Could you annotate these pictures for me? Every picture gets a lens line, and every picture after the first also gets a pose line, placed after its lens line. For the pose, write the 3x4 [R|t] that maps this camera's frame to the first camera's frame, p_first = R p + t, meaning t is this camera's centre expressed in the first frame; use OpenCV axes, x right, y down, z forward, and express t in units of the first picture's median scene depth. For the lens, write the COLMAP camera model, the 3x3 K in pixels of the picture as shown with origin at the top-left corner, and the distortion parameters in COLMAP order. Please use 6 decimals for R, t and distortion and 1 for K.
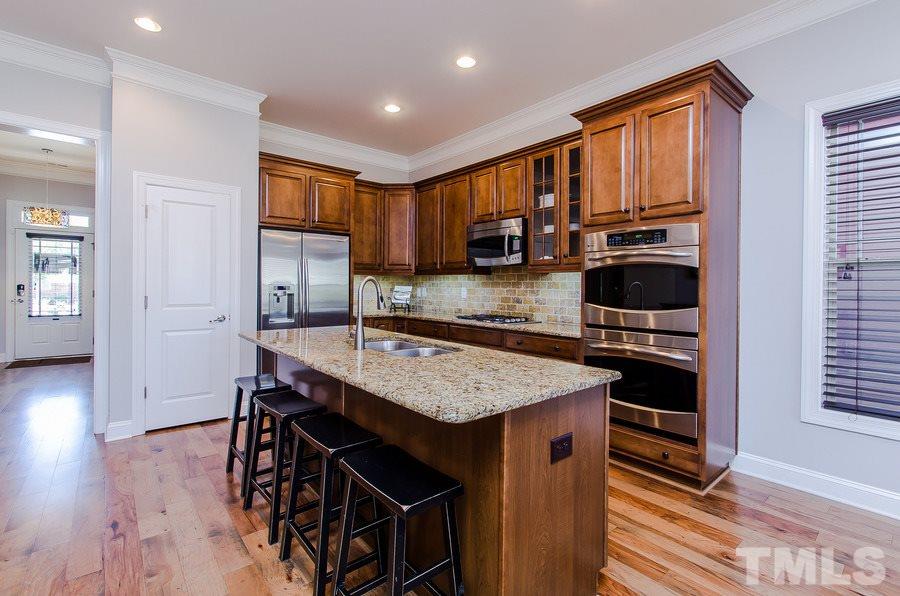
lens RADIAL K [[395.3, 0, 446.1], [0, 395.3, 292.0], [0, 0, 1]] dist [-0.000773, 0.000144]
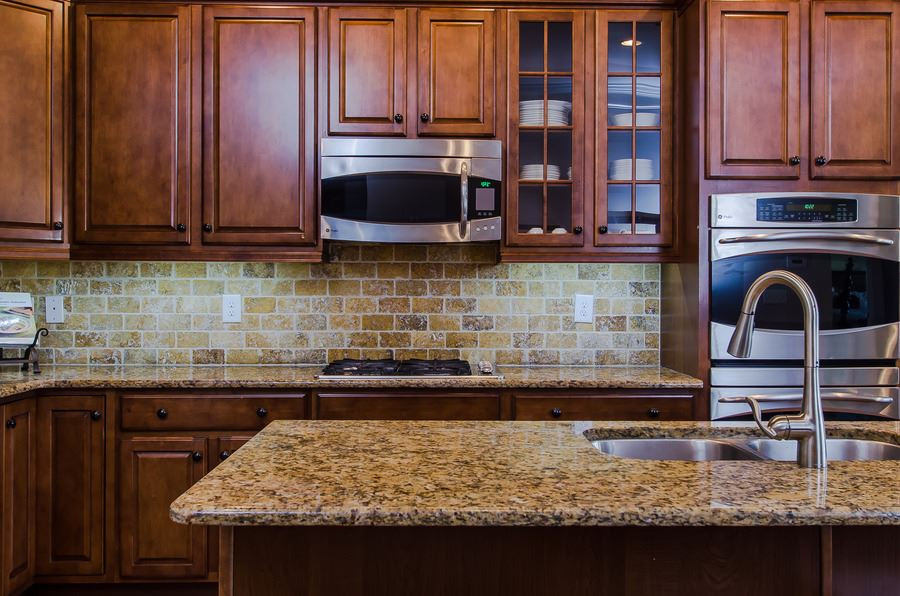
lens RADIAL K [[846.2, 0, 450.4], [0, 846.2, 297.8], [0, 0, 1]] dist [-0.006464, 0.000000]
pose [[0.638192, -0.014090, 0.769748, -0.584232], [0.014246, 0.999877, 0.006491, -0.013464], [-0.769745, 0.006823, 0.638315, 0.413550]]
